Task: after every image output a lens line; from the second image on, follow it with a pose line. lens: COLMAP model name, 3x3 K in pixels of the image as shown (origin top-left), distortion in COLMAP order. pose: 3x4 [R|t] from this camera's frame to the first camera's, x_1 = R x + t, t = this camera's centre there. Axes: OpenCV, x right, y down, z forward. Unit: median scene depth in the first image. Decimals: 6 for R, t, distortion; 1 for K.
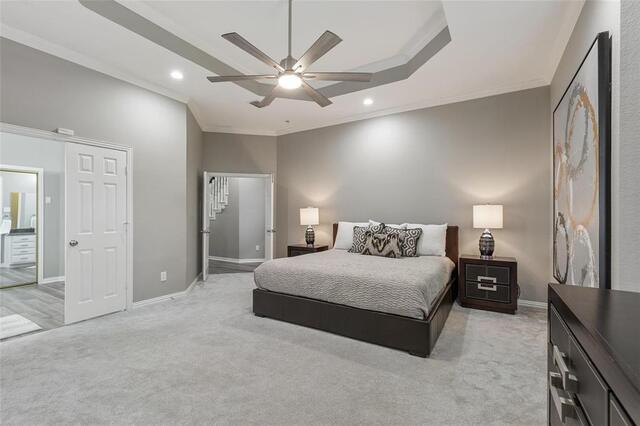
lens RADIAL K [[285.2, 0, 320.0], [0, 285.2, 213.0], [0, 0, 1]] dist [-0.000854, -0.000115]
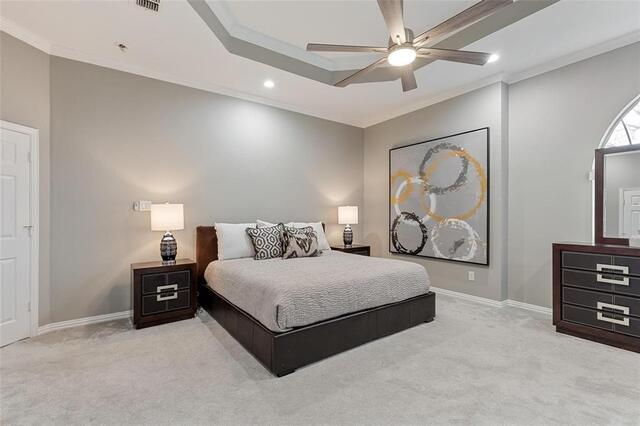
lens RADIAL K [[288.7, 0, 317.4], [0, 288.7, 211.5], [0, 0, 1]] dist [0.000717, -0.000028]
pose [[0.393918, 0.003002, 0.919141, -0.650246], [-0.002991, 0.999994, -0.001984, 0.000482], [-0.919141, -0.001967, 0.393925, 0.573306]]
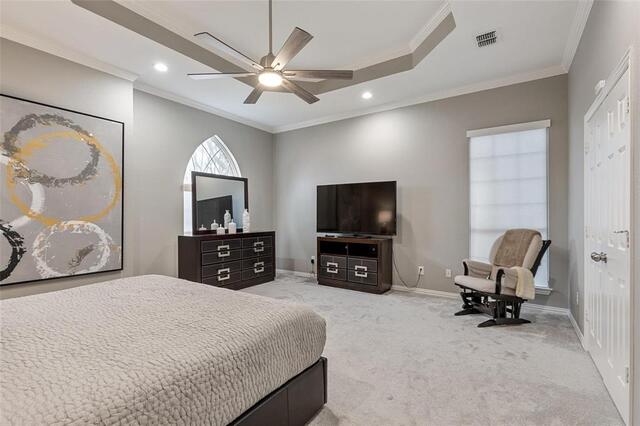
lens RADIAL K [[311.8, 0, 320.0], [0, 311.8, 213.0], [0, 0, 1]] dist [0.000150, 0.000131]
pose [[-0.999647, -0.004230, 0.026244, -0.199656], [-0.004590, 0.999896, -0.013686, 0.009643], [-0.026183, -0.013801, -0.999562, 1.366486]]
